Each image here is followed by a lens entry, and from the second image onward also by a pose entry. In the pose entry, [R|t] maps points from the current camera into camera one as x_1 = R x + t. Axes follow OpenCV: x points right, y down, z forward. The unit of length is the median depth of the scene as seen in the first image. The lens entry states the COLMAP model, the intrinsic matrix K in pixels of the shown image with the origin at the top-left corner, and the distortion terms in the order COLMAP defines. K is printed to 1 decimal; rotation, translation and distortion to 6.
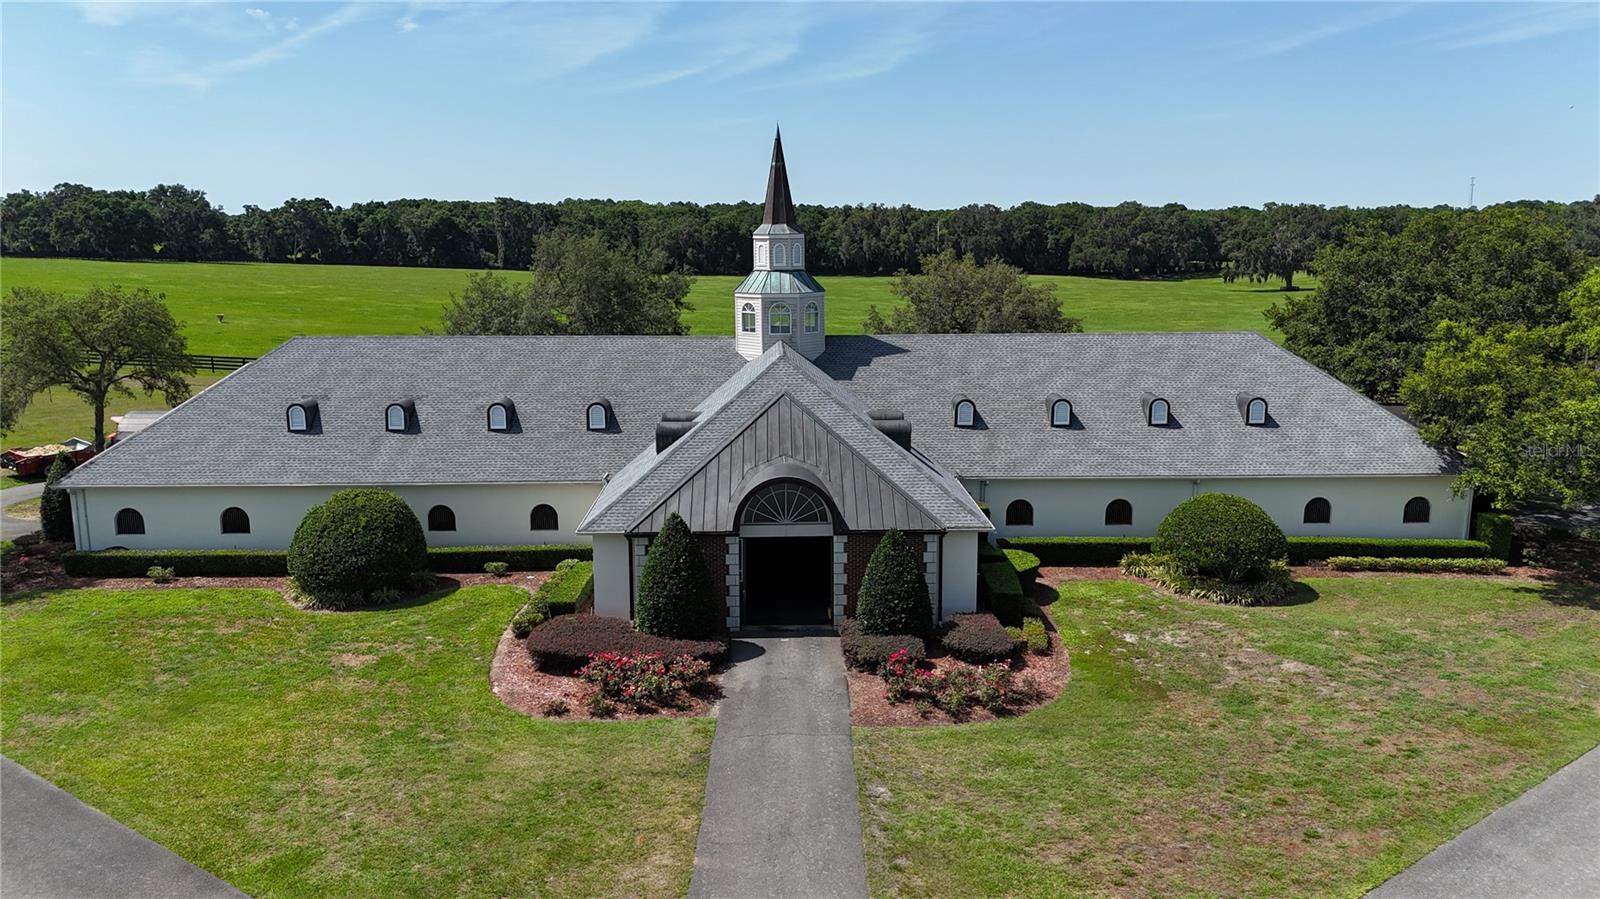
lens RADIAL K [[1174.7, 0, 802.4], [0, 1174.7, 450.6], [0, 0, 1]] dist [0.085501, -0.084373]
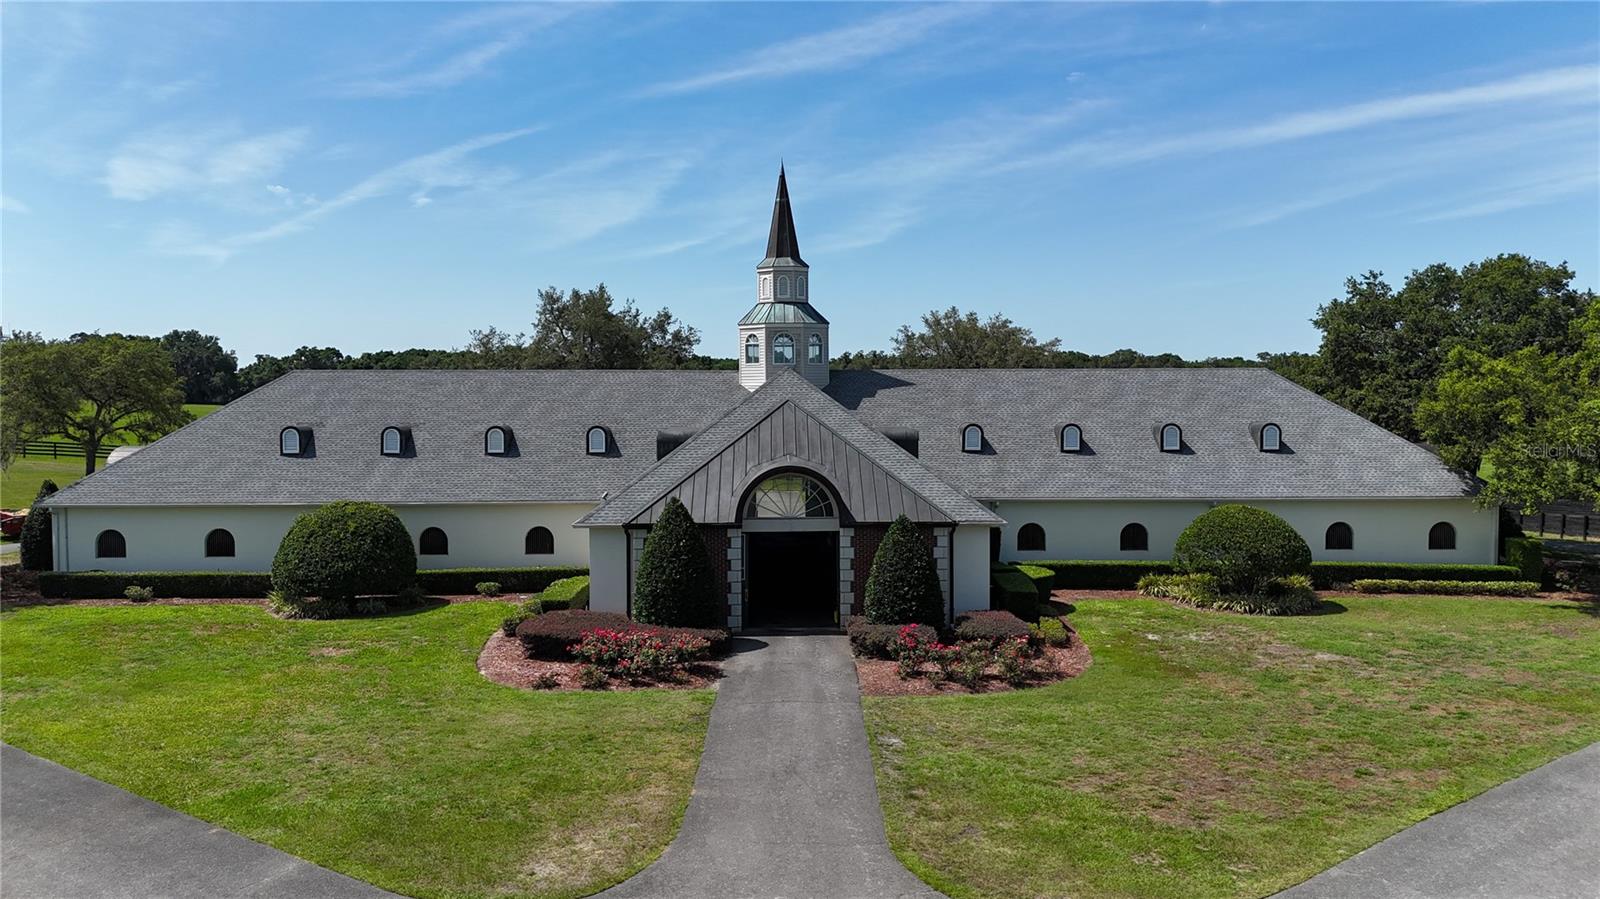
lens RADIAL K [[1174.7, 0, 802.4], [0, 1174.7, 450.6], [0, 0, 1]] dist [0.085501, -0.084373]
pose [[0.999999, -0.000239, -0.001030, -0.002829], [0.000099, 0.991062, -0.133406, 0.125392], [0.001052, 0.133405, 0.991061, 0.034903]]
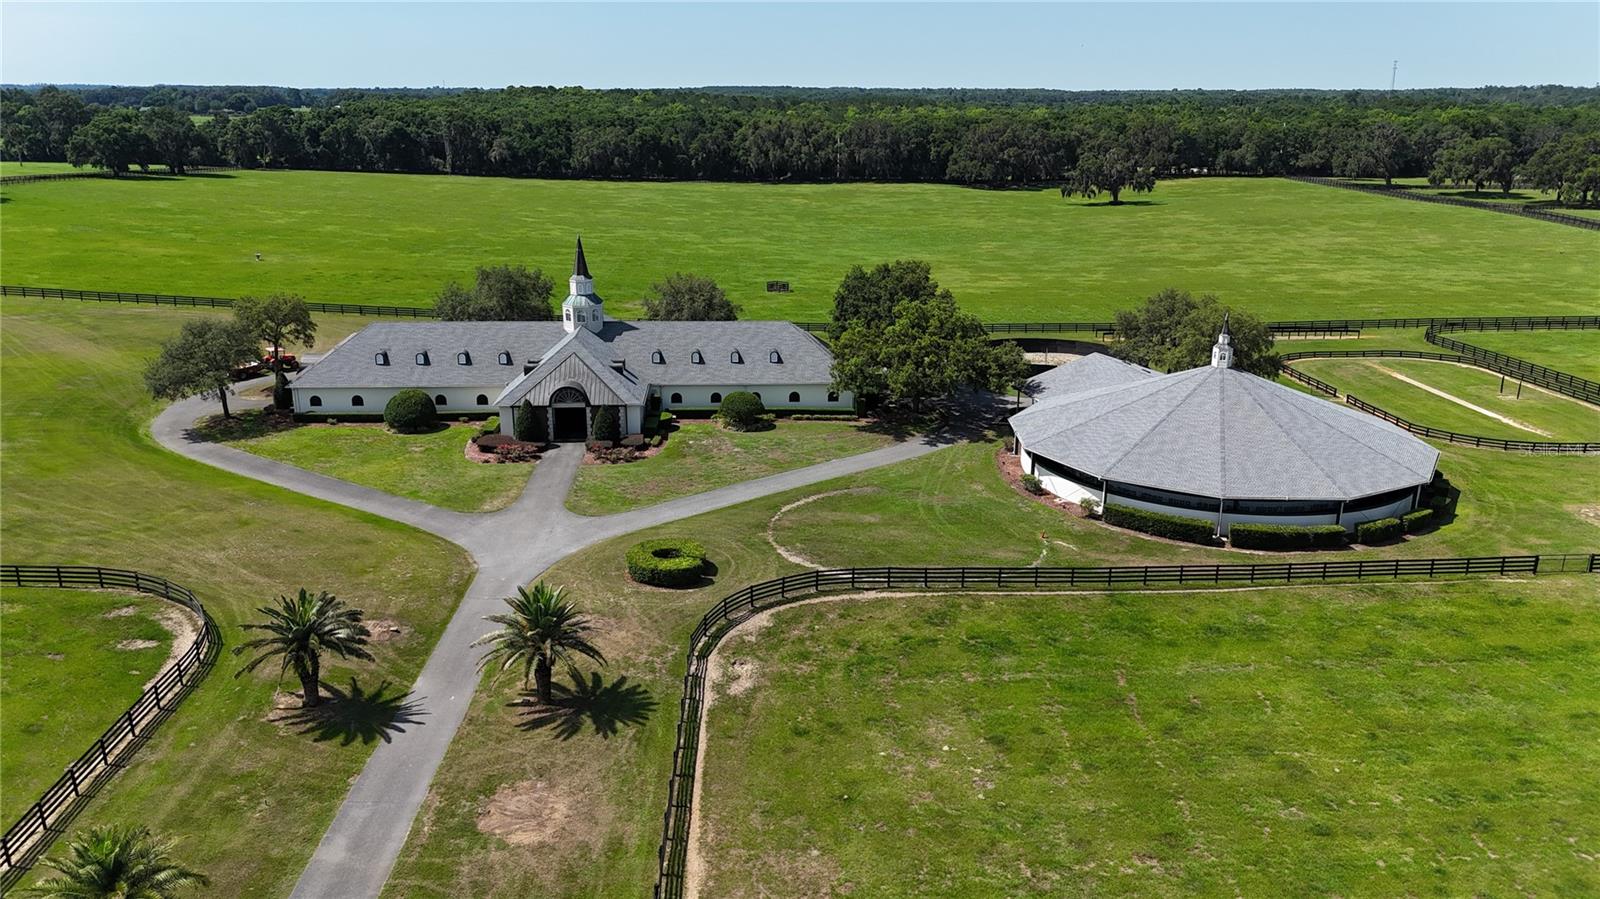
lens RADIAL K [[1165.8, 0, 805.7], [0, 1165.8, 455.1], [0, 0, 1]] dist [0.094258, -0.121454]
pose [[0.999178, -0.003472, 0.040396, 0.403431], [-0.000996, 0.993925, 0.110056, -0.112082], [-0.040532, -0.110006, 0.993104, -1.671835]]
